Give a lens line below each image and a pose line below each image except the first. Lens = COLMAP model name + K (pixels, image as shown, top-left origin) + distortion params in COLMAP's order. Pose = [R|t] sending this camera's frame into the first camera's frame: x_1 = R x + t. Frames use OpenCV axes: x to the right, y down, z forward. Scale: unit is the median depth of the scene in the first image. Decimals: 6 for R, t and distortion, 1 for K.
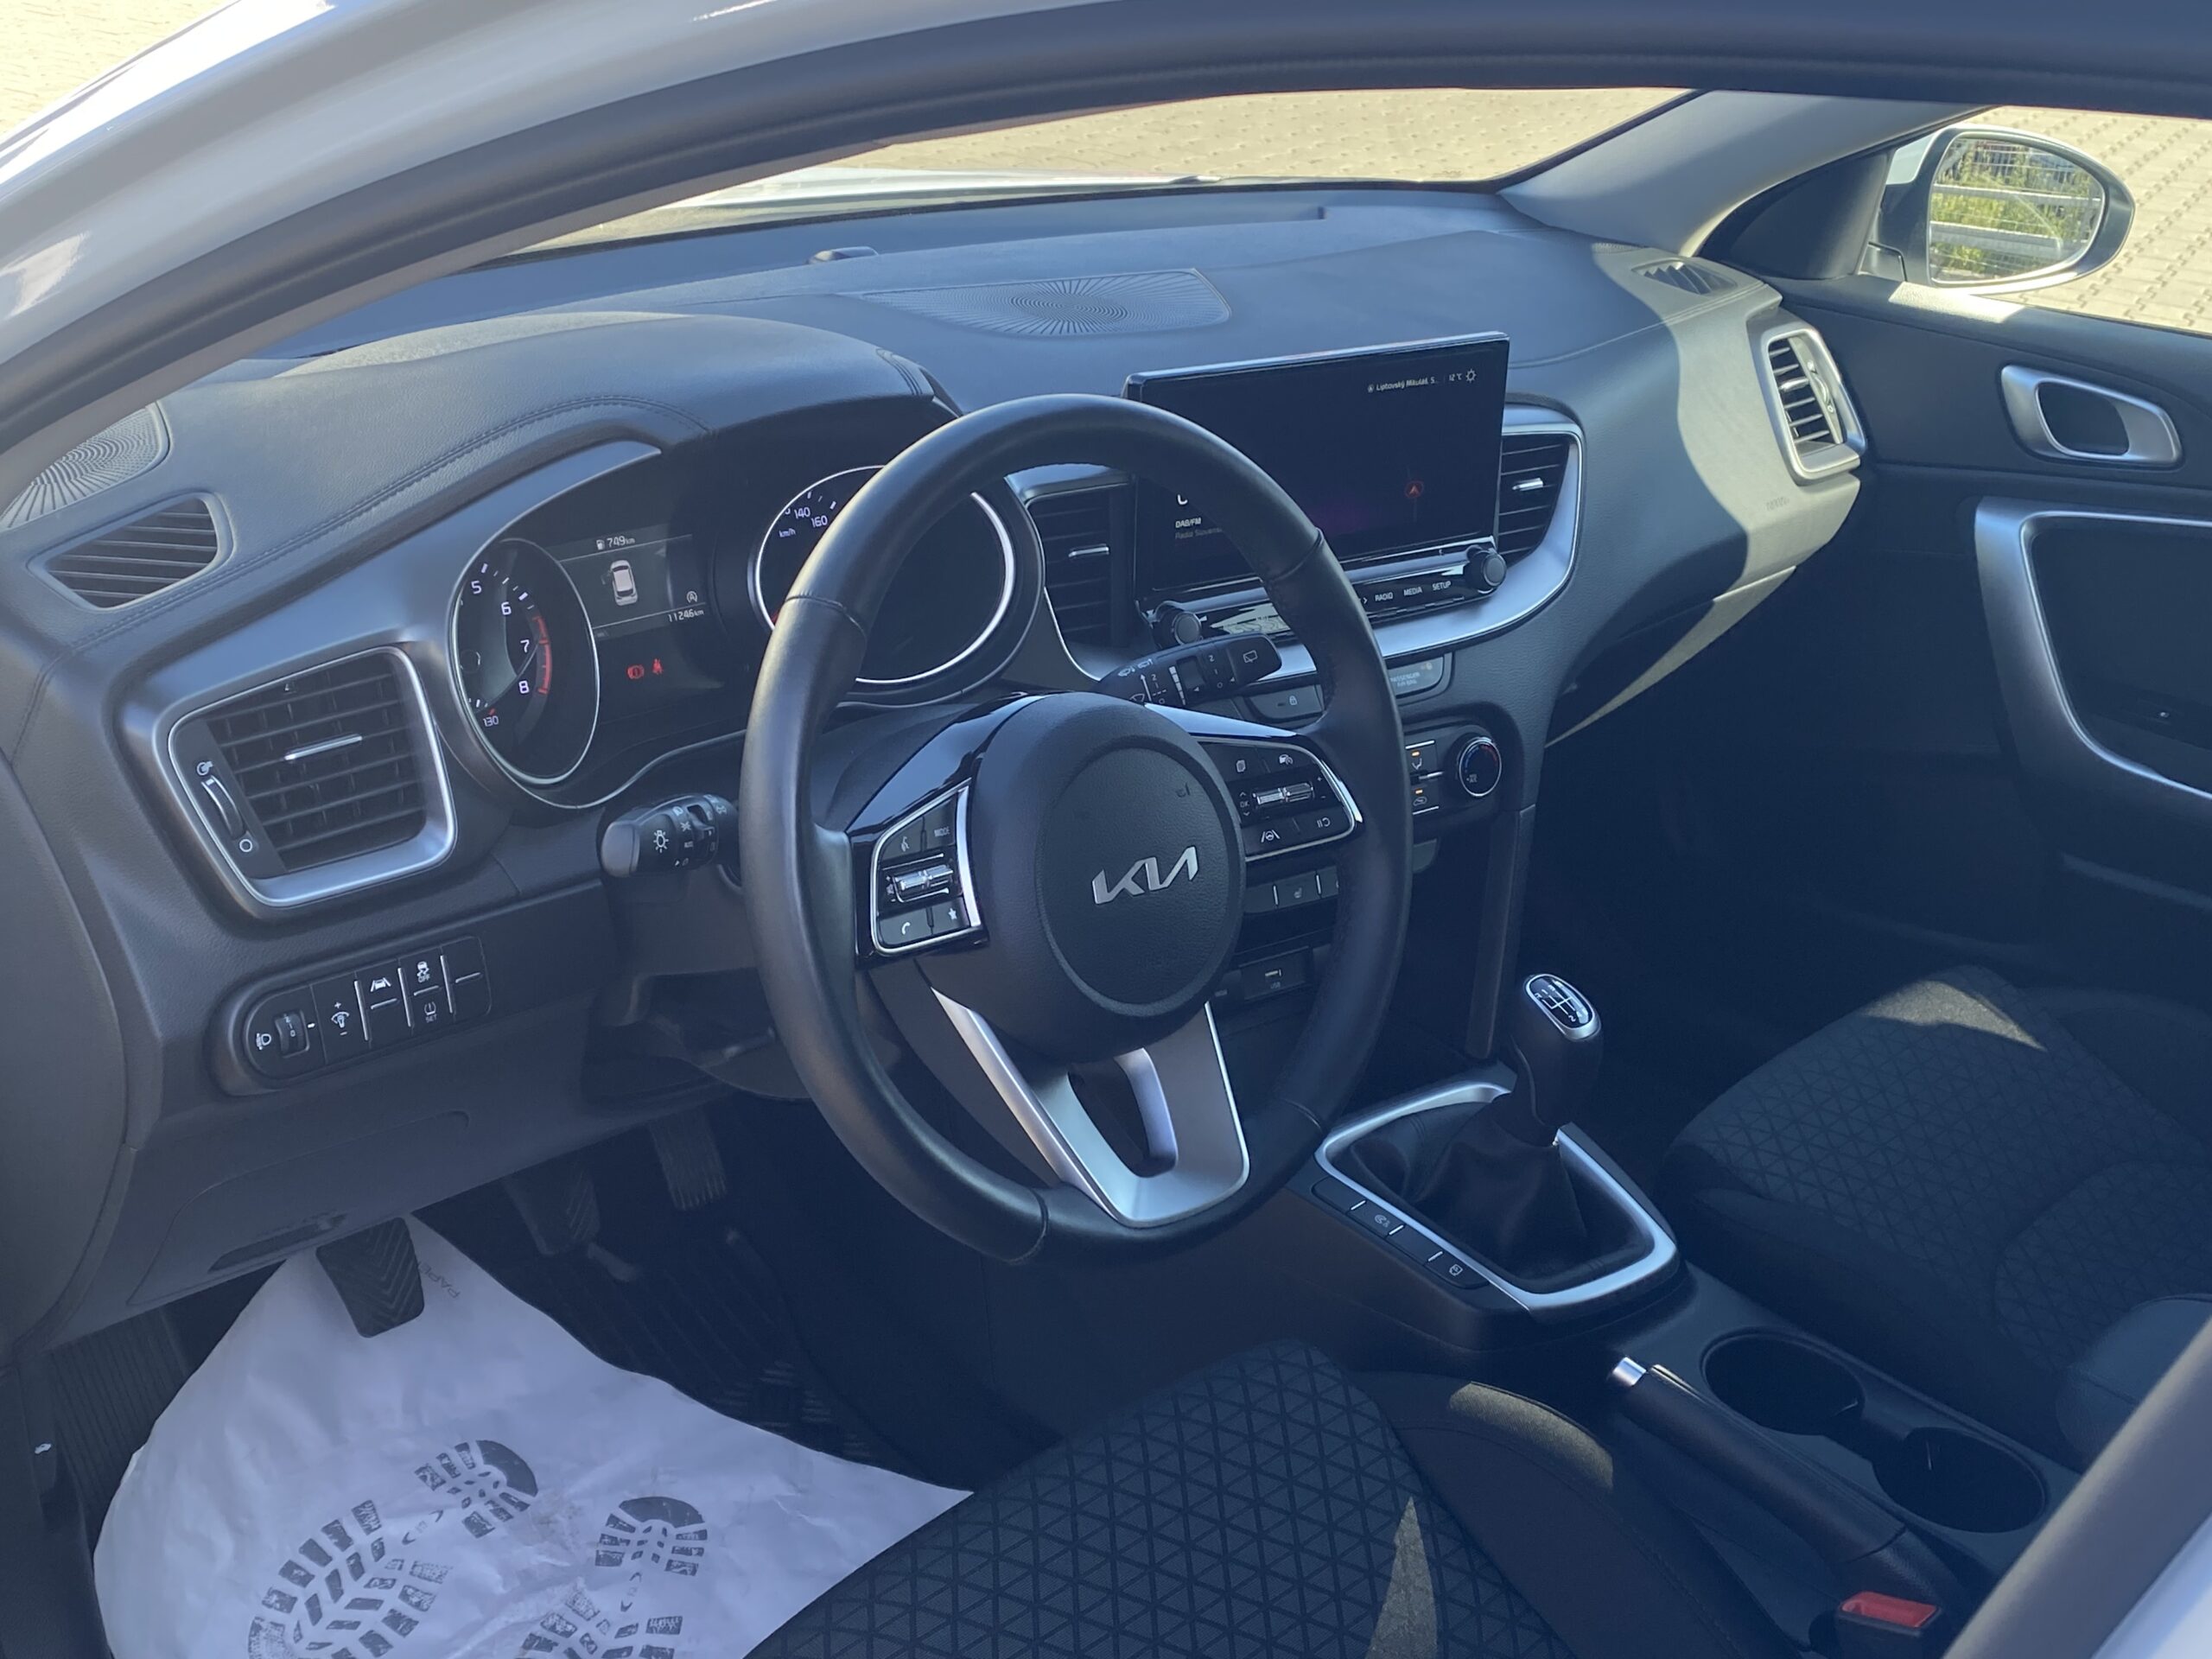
lens RADIAL K [[2497.0, 0, 1106.0], [0, 2497.0, 829.5], [0, 0, 1]] dist [0.056358, -0.038903]
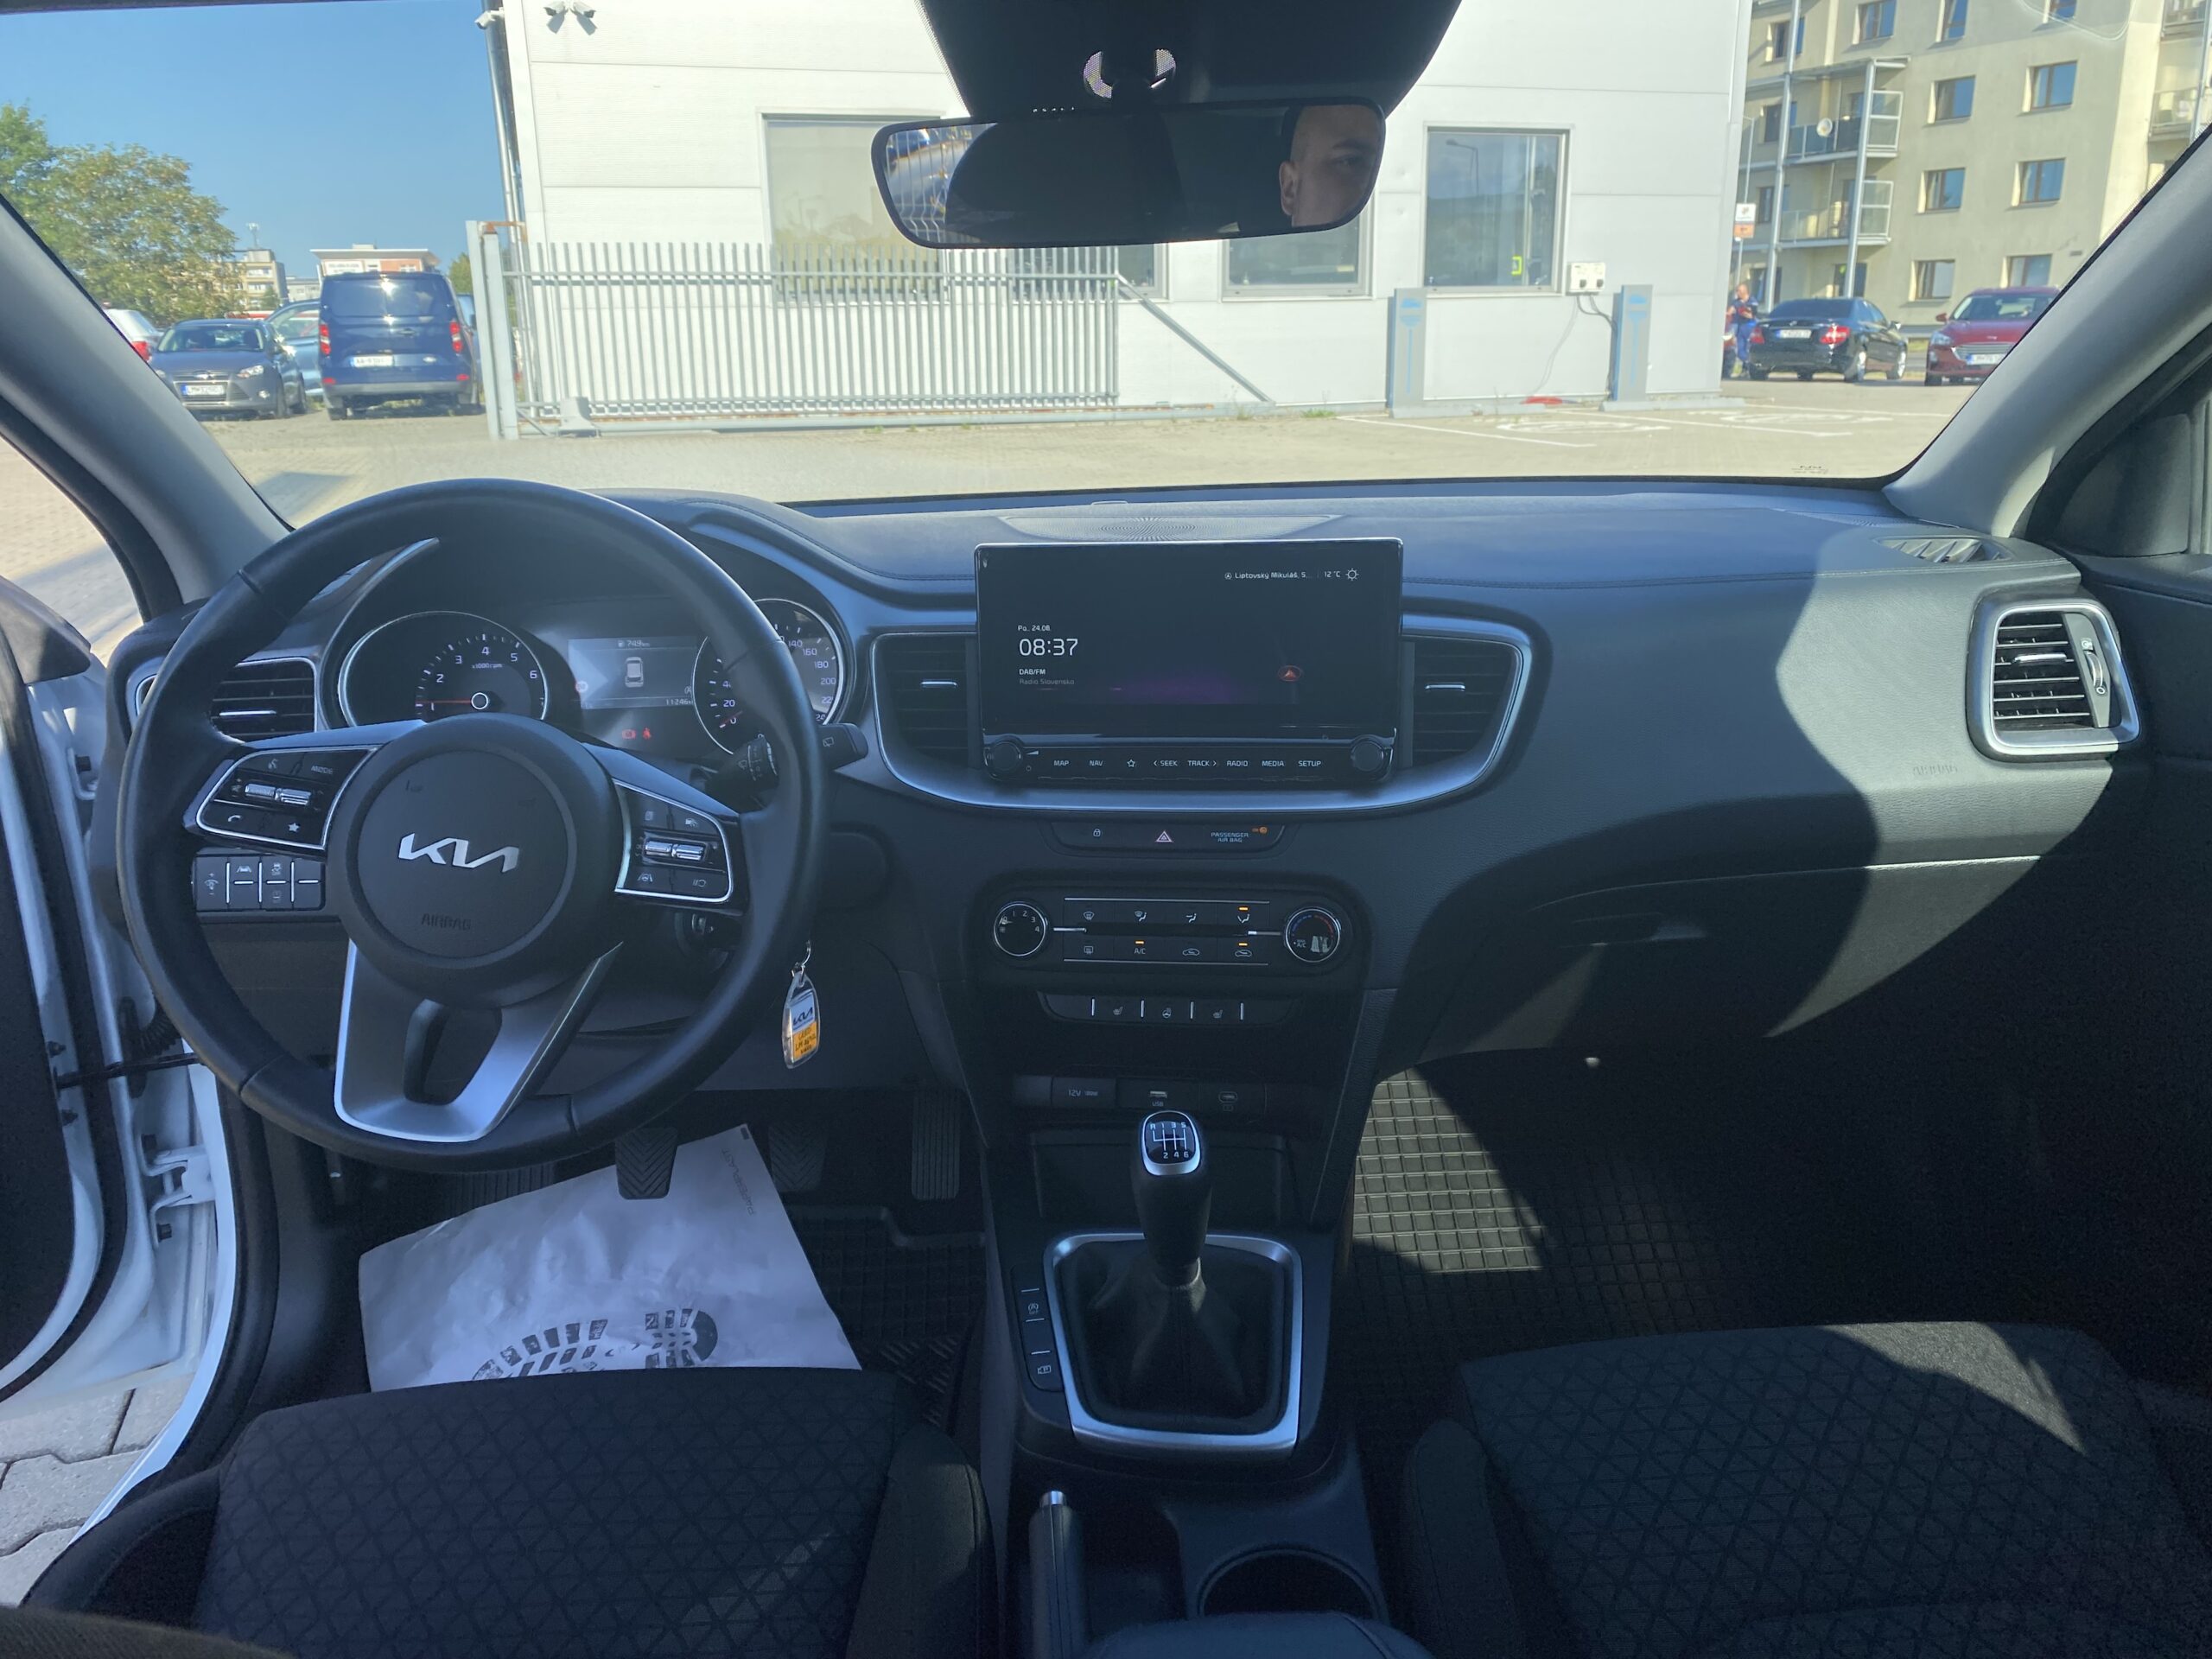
lens RADIAL K [[1740.0, 0, 1106.0], [0, 1740.0, 829.5], [0, 0, 1]] dist [0.049101, -0.044177]
pose [[0.728320, 0.108768, -0.676550, 0.553200], [-0.210816, 0.975002, -0.070199, 0.000596], [0.652002, 0.193755, 0.733043, 0.378647]]
